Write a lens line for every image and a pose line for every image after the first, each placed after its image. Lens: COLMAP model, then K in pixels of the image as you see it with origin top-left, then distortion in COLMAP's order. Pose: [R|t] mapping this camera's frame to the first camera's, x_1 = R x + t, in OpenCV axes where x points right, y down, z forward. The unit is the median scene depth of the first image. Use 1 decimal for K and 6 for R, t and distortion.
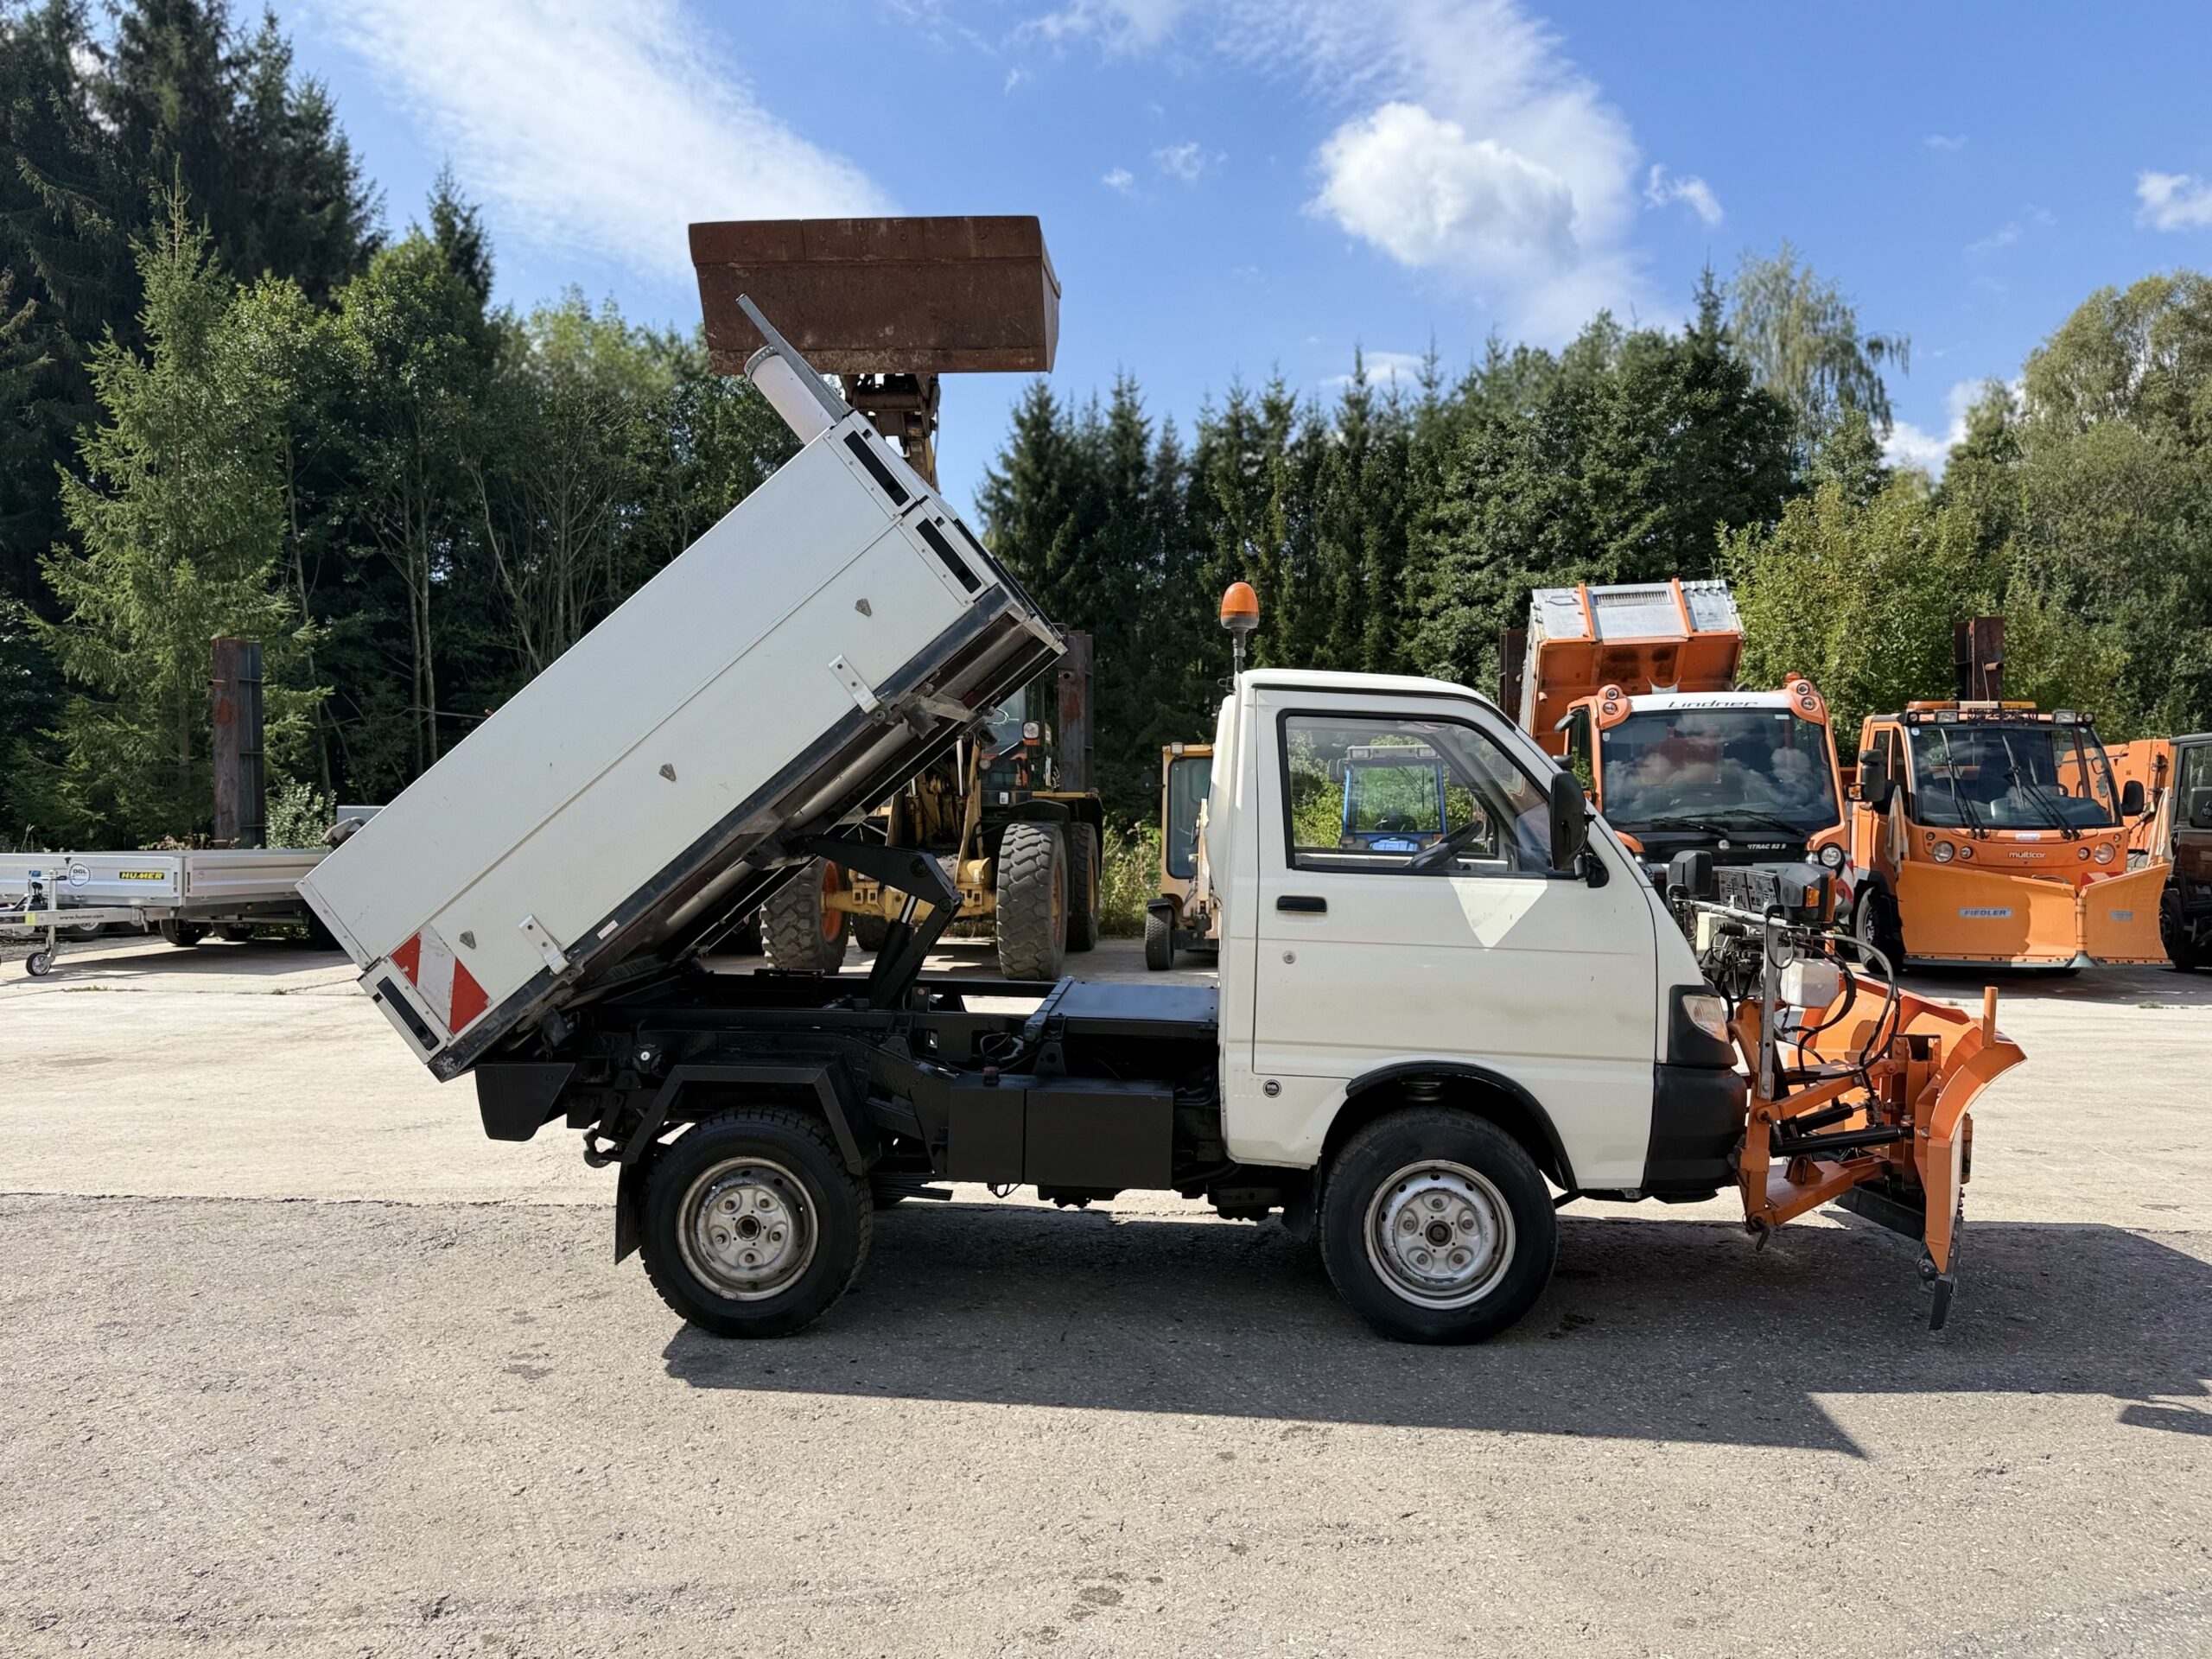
lens RADIAL K [[1615.2, 0, 1106.0], [0, 1615.2, 829.5], [0, 0, 1]] dist [0.062145, -0.088032]
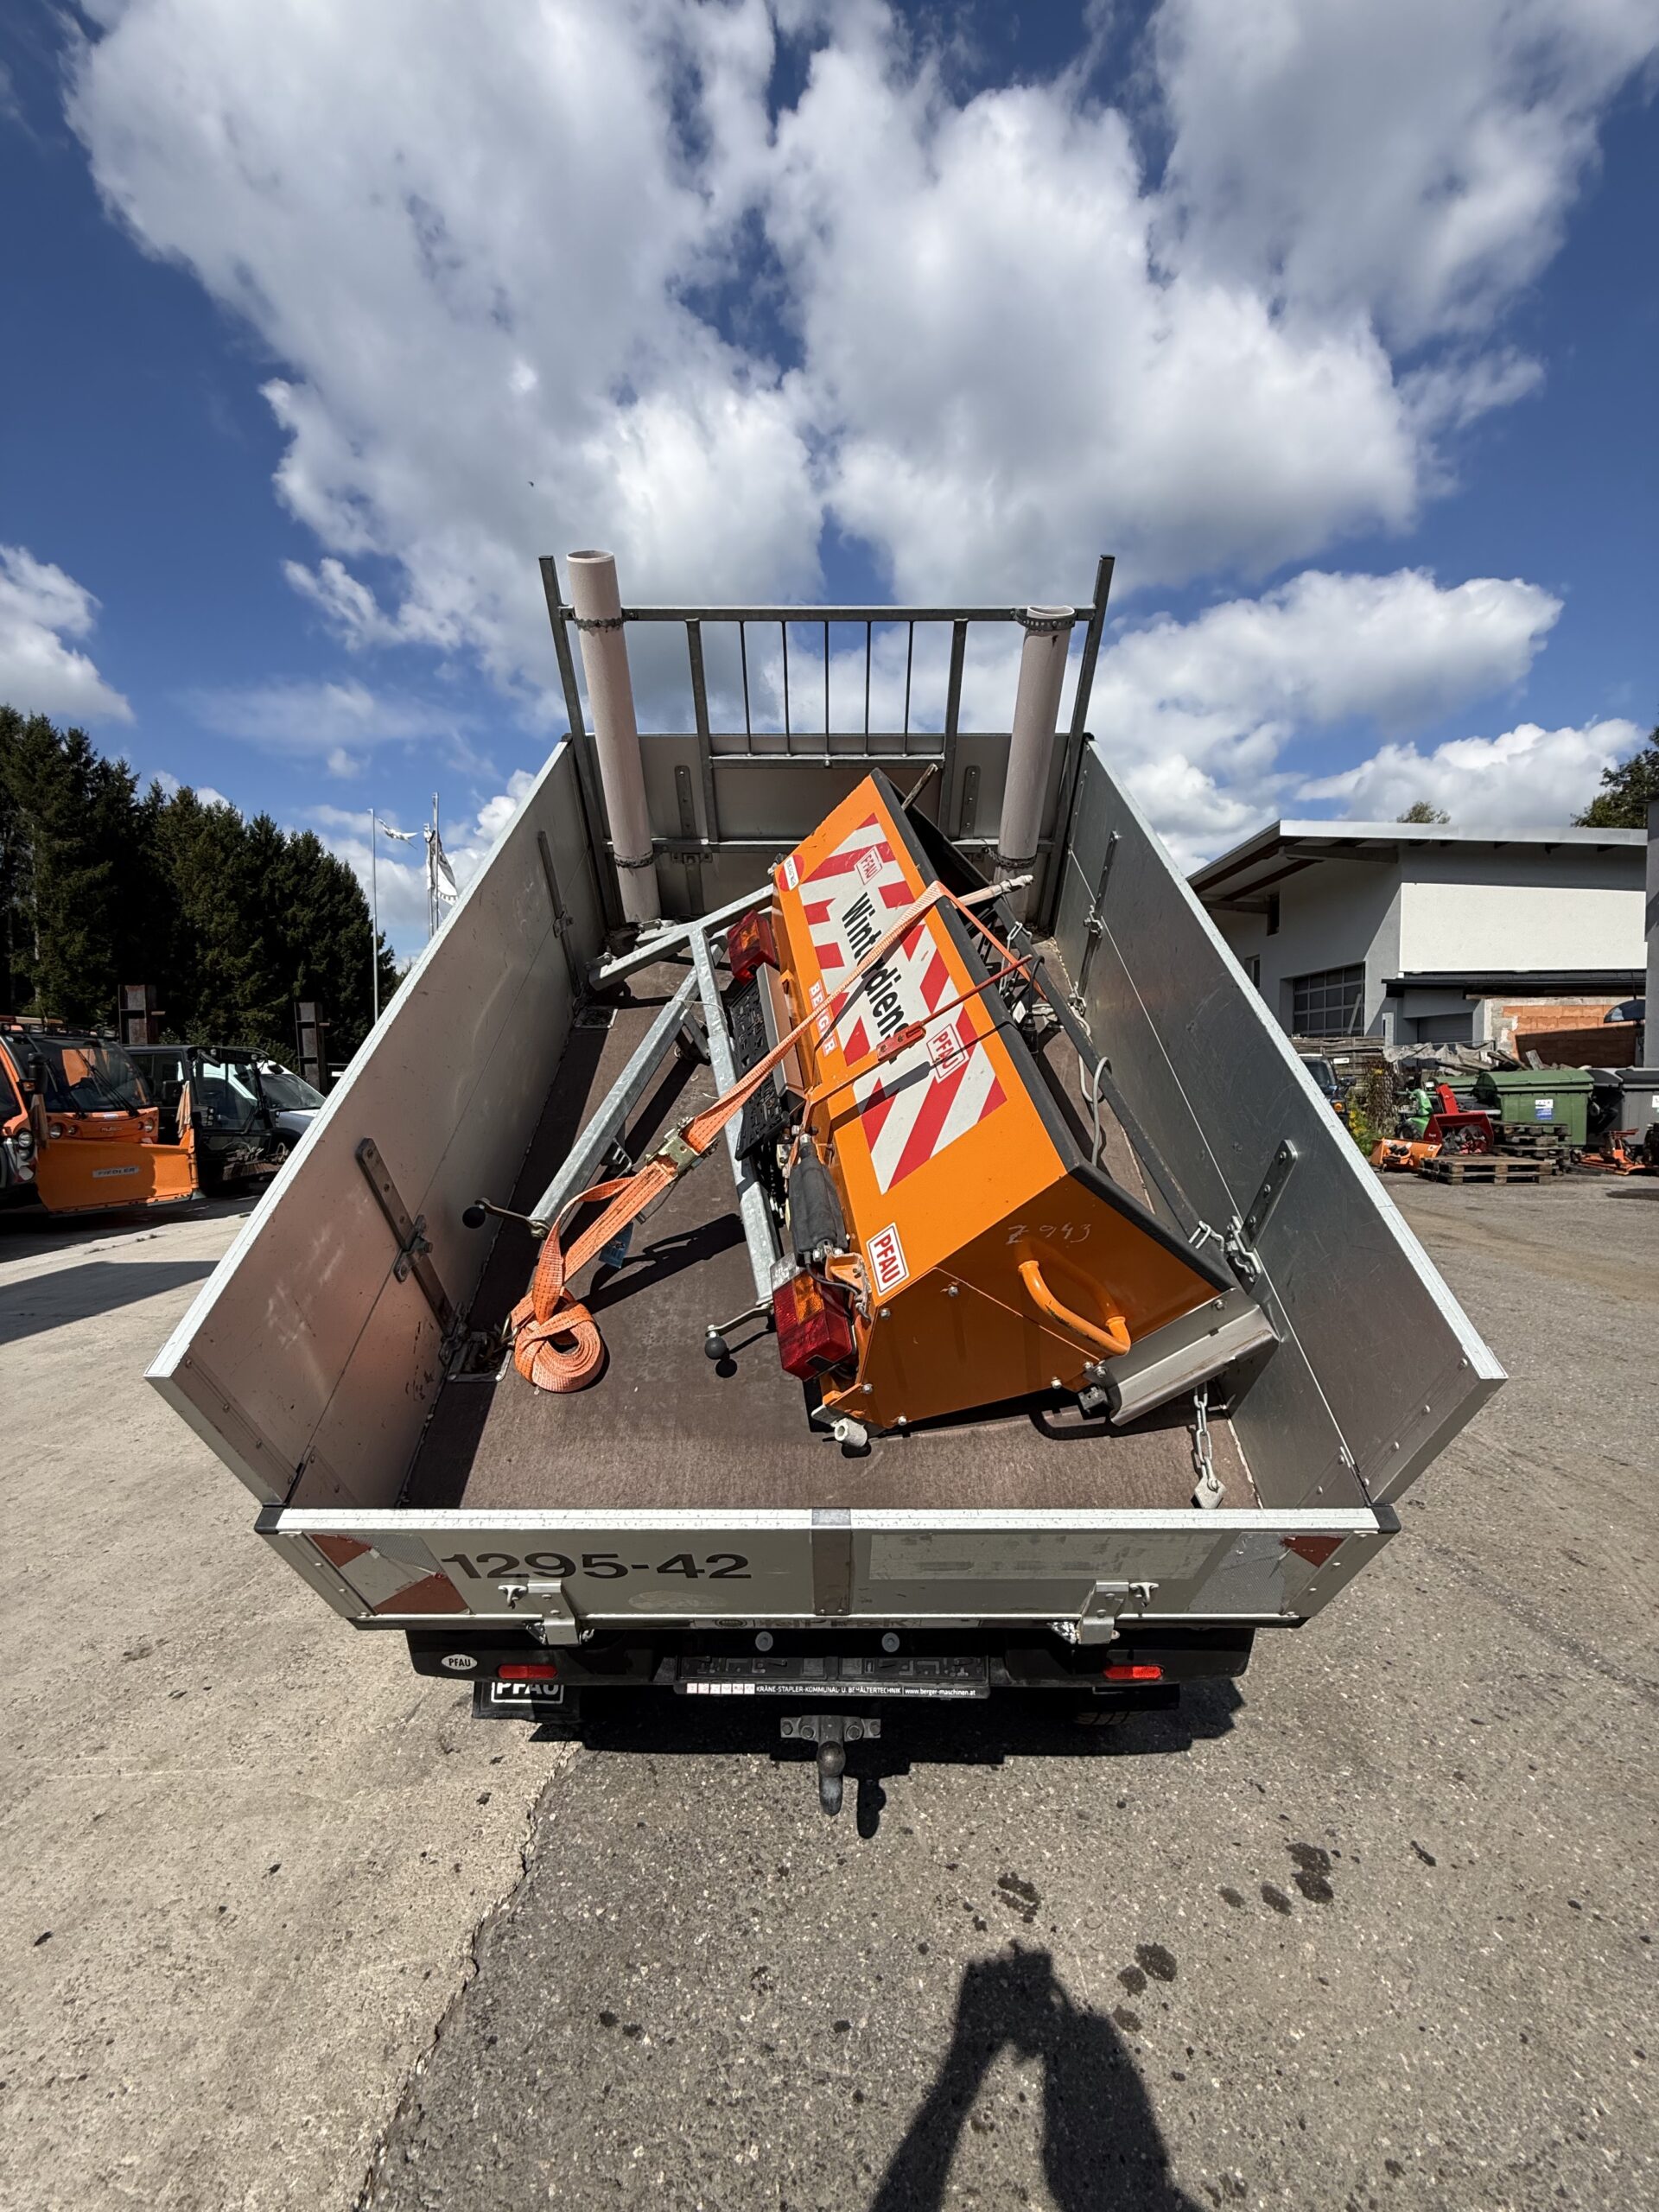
lens RADIAL K [[881.7, 0, 831.8], [0, 881.7, 1103.5], [0, 0, 1]] dist [-0.001557, 0.000453]
pose [[-0.083979, -0.033653, 0.995899, -0.114350], [0.029735, 0.998900, 0.036262, -0.007251], [-0.996024, 0.032658, -0.082886, 0.194667]]
